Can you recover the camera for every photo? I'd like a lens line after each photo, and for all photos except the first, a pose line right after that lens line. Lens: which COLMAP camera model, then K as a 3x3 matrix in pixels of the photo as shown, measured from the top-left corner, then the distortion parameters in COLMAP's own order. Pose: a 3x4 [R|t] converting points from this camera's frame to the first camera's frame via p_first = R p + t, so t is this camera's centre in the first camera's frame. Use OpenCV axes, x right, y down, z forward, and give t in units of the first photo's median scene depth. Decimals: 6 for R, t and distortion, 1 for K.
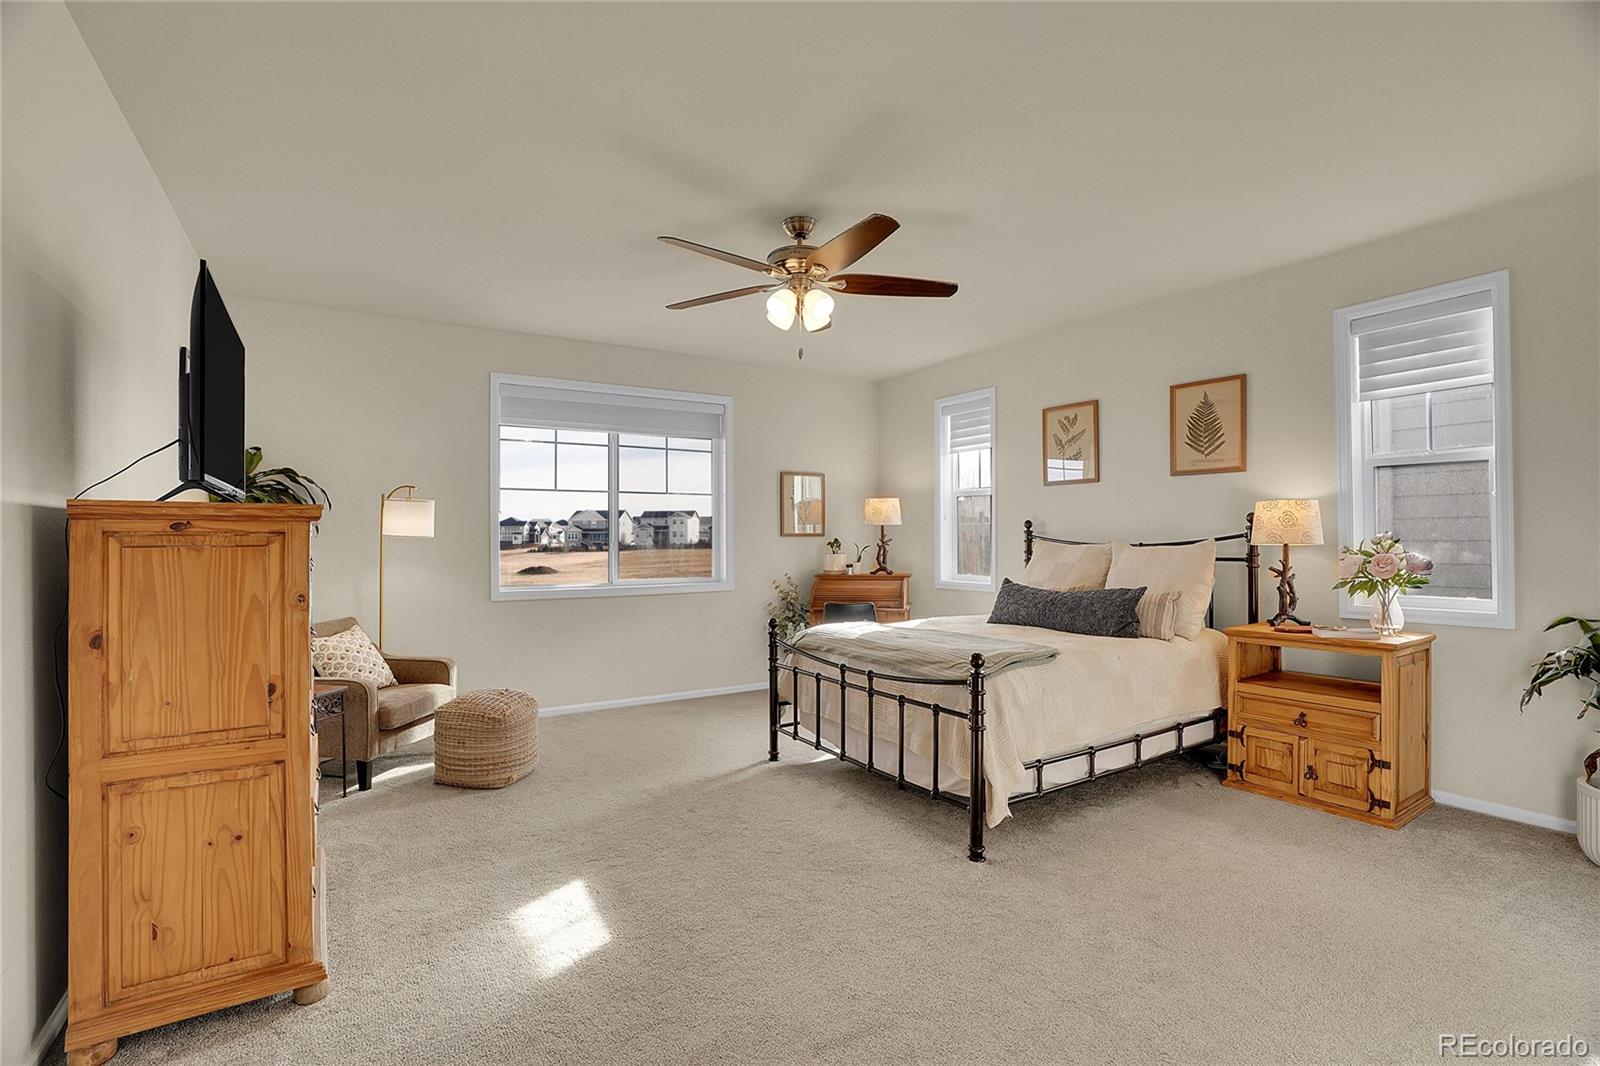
lens RADIAL K [[739.6, 0, 793.5], [0, 739.6, 534.3], [0, 0, 1]] dist [-0.068892, 0.027872]
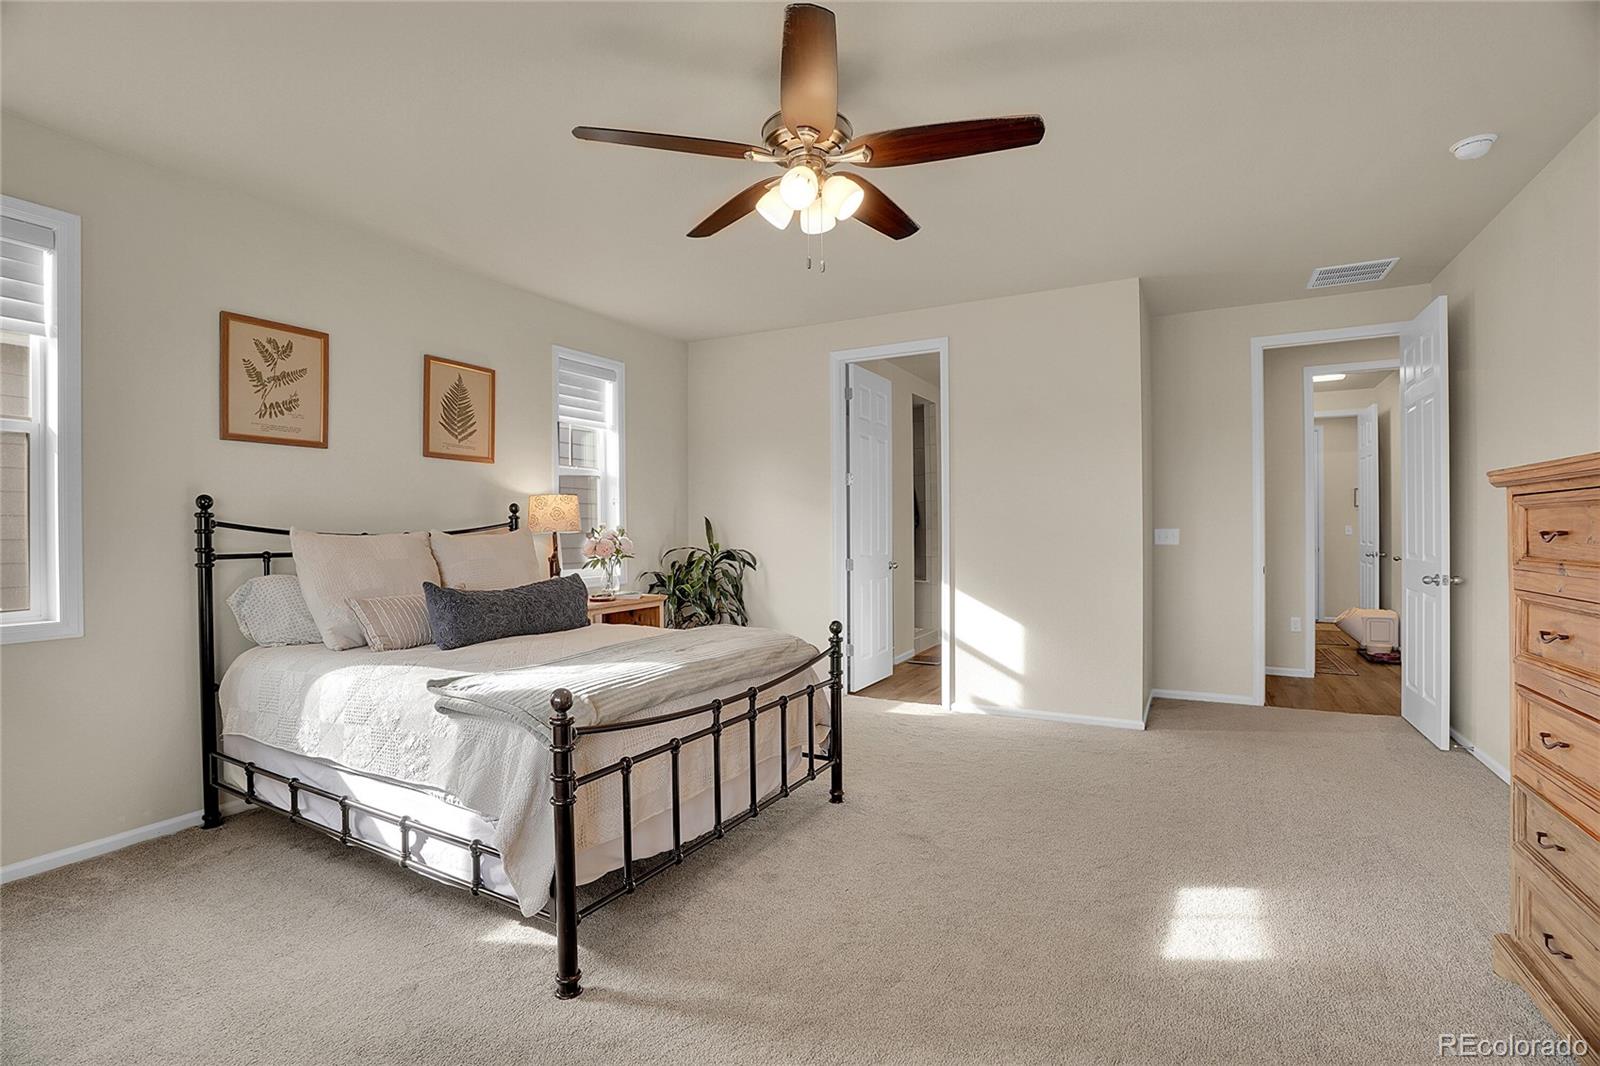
lens RADIAL K [[739.6, 0, 793.5], [0, 739.6, 534.3], [0, 0, 1]] dist [-0.068892, 0.027872]
pose [[-0.482806, 0.004144, 0.875718, -0.486328], [0.005890, 0.999982, -0.001485, 0.018737], [-0.875708, 0.004441, -0.482822, 1.078519]]
